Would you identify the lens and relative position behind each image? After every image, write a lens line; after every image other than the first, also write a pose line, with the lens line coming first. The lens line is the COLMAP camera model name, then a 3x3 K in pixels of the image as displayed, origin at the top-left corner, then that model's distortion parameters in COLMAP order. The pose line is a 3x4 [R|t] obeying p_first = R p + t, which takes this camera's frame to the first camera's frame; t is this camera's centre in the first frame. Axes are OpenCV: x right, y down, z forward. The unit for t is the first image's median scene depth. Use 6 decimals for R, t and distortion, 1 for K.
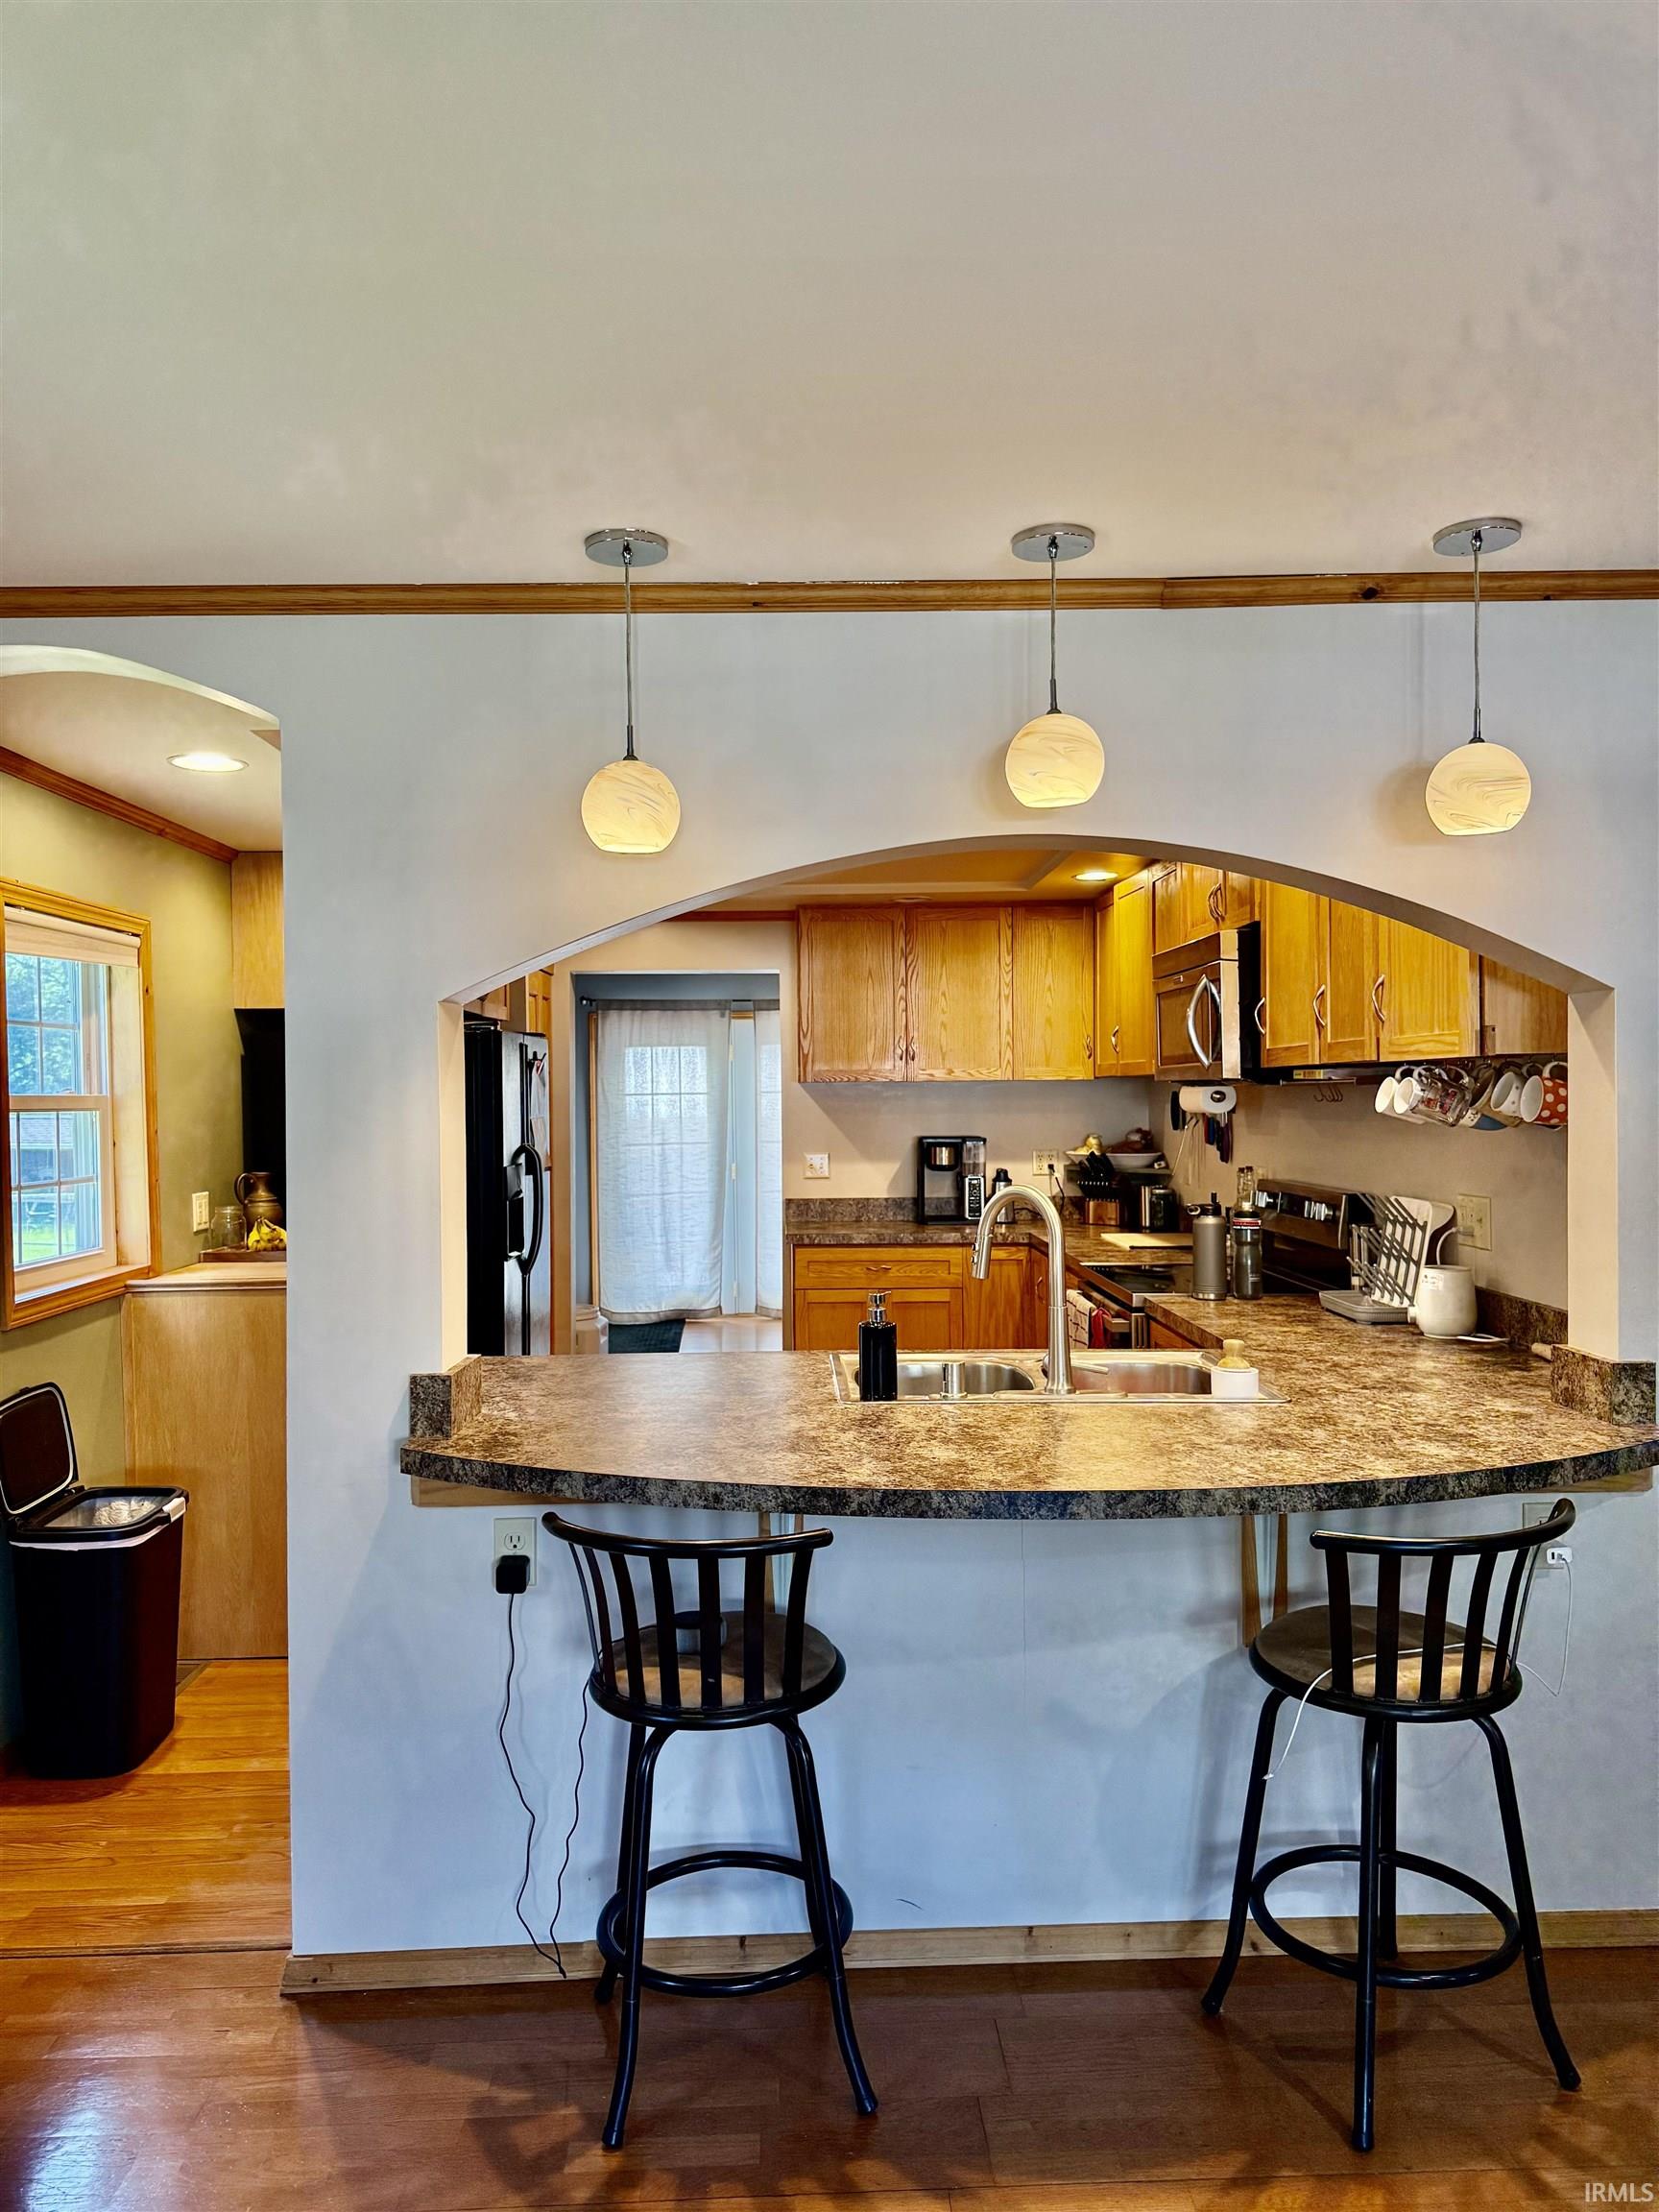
lens RADIAL K [[1559.7, 0, 827.9], [0, 1559.7, 1110.2], [0, 0, 1]] dist [0.001293, 0.000036]
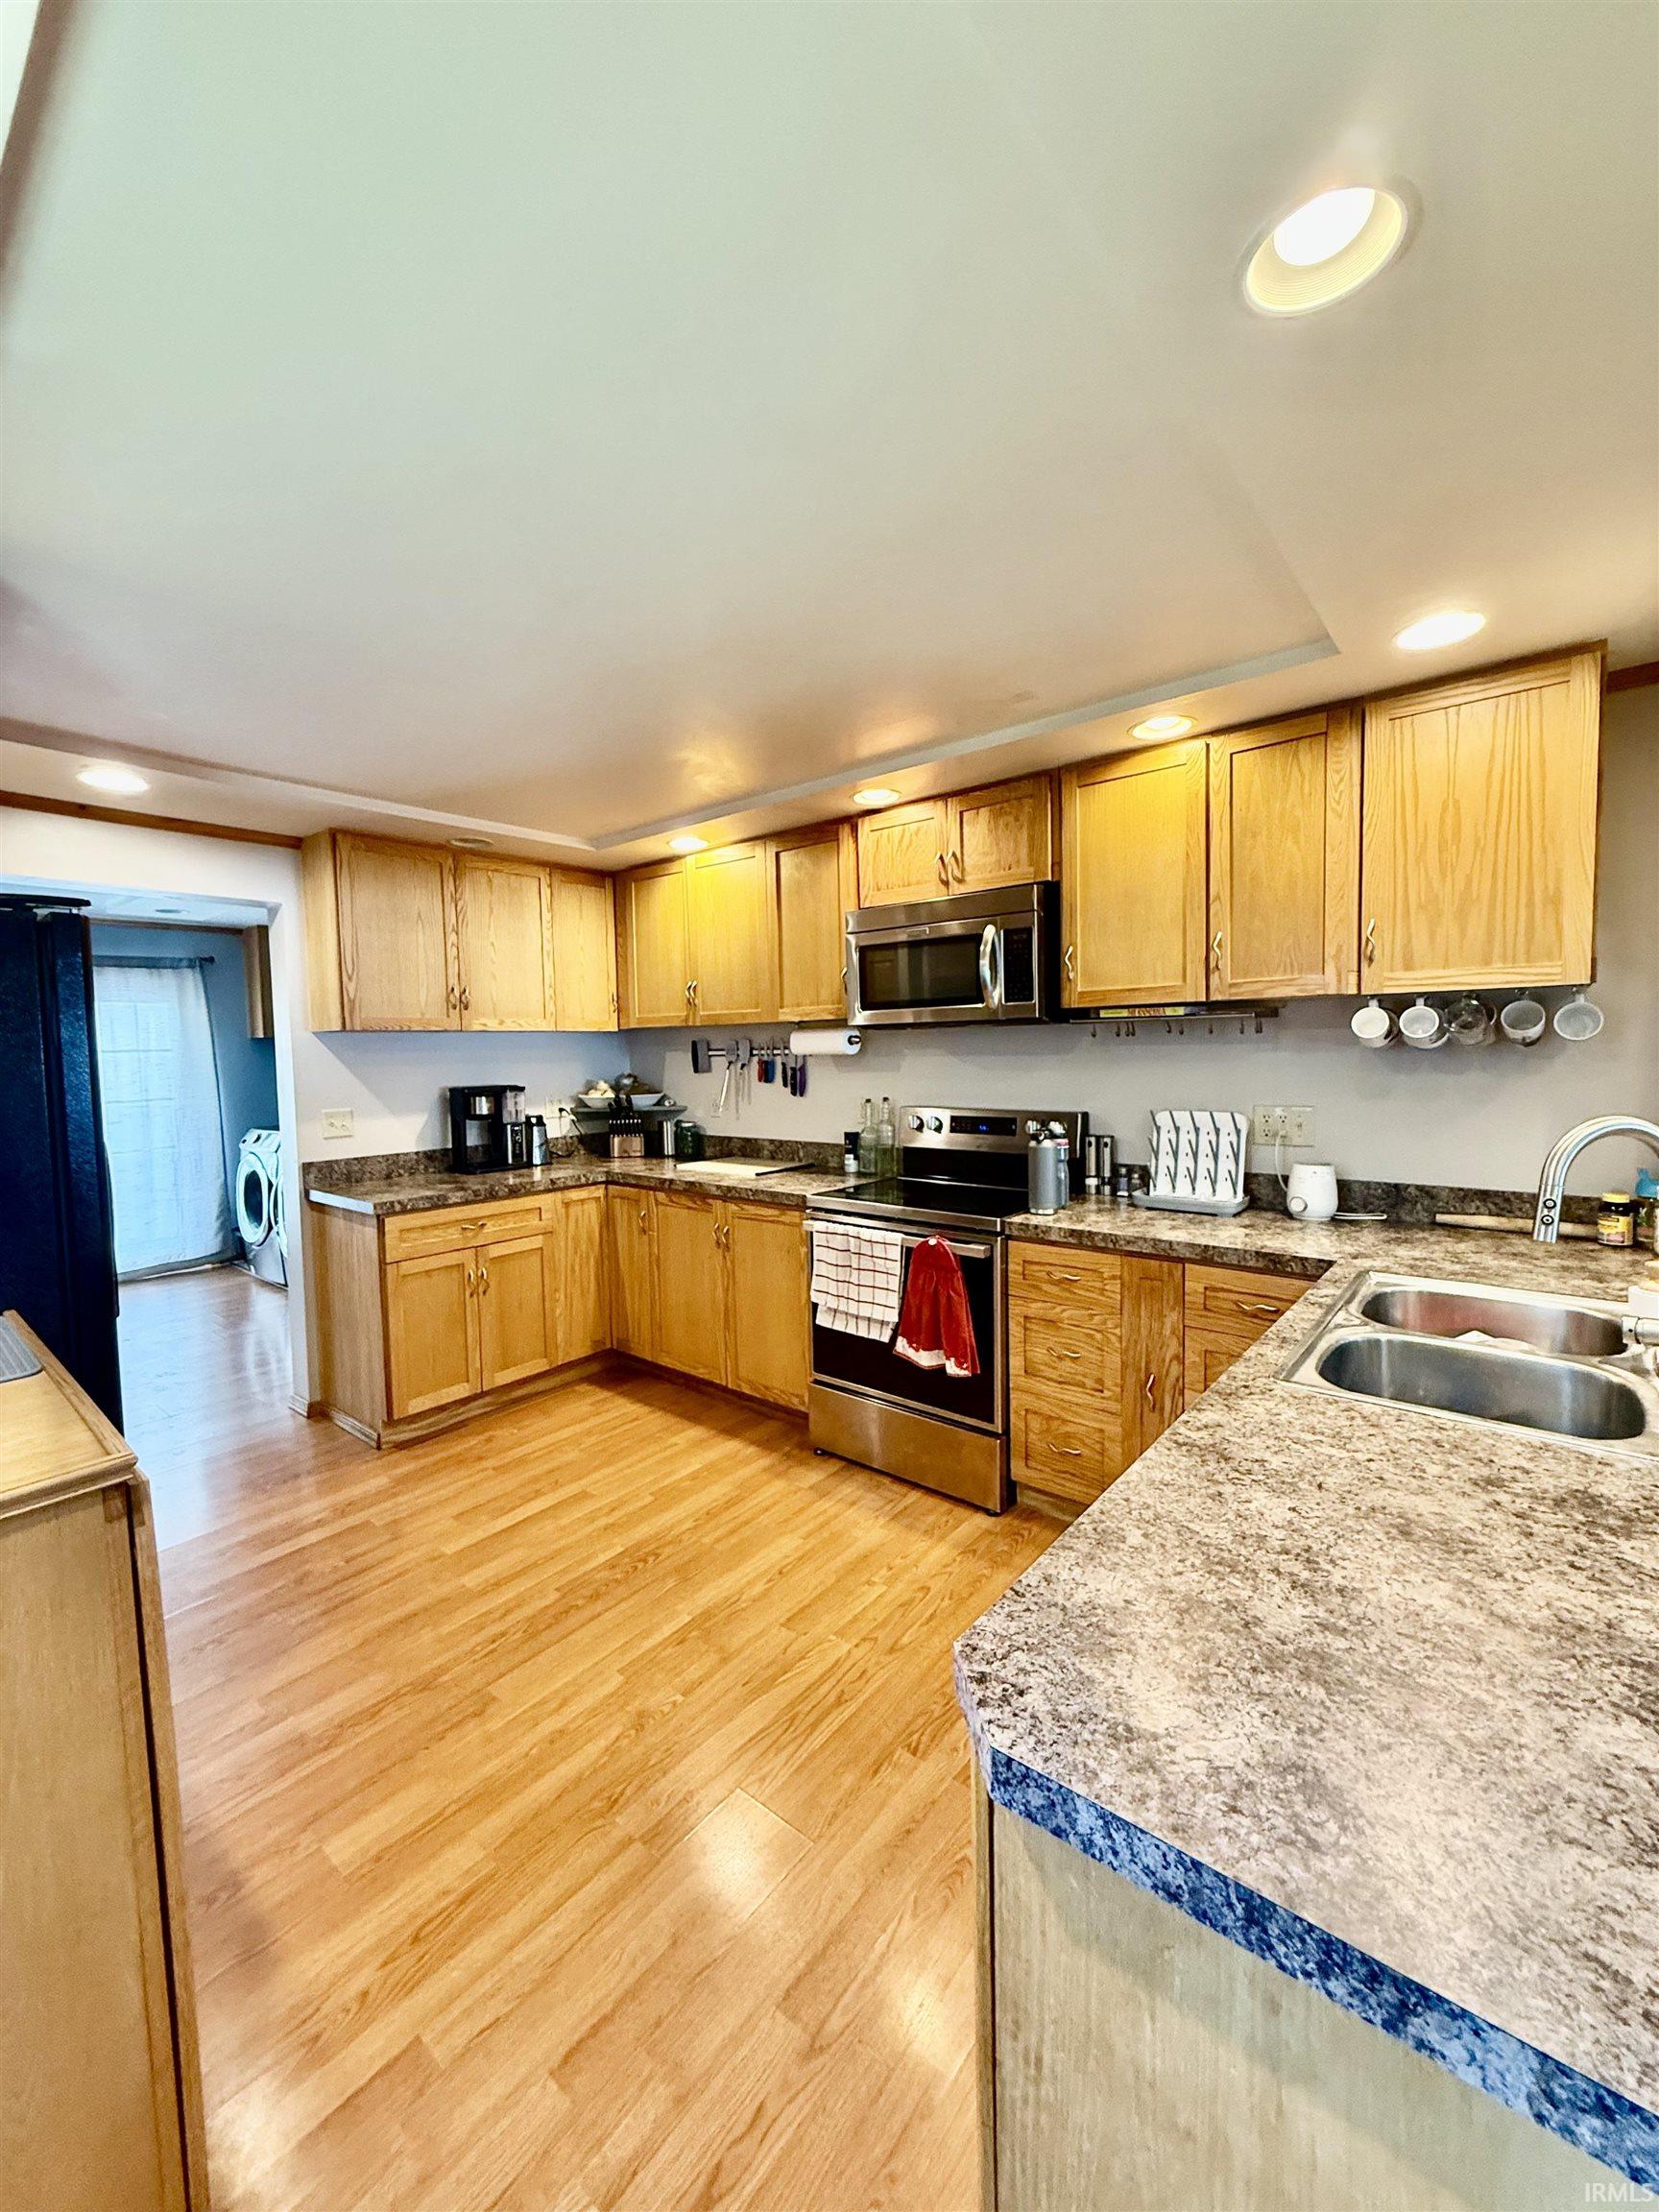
lens RADIAL K [[877.4, 0, 844.0], [0, 877.4, 1094.5], [0, 0, 1]] dist [0.000618, 0.000151]
pose [[0.650888, -0.041991, 0.758011, -0.214592], [0.021501, 0.999088, 0.036883, 0.006147], [-0.758869, -0.007709, 0.651198, 0.460610]]
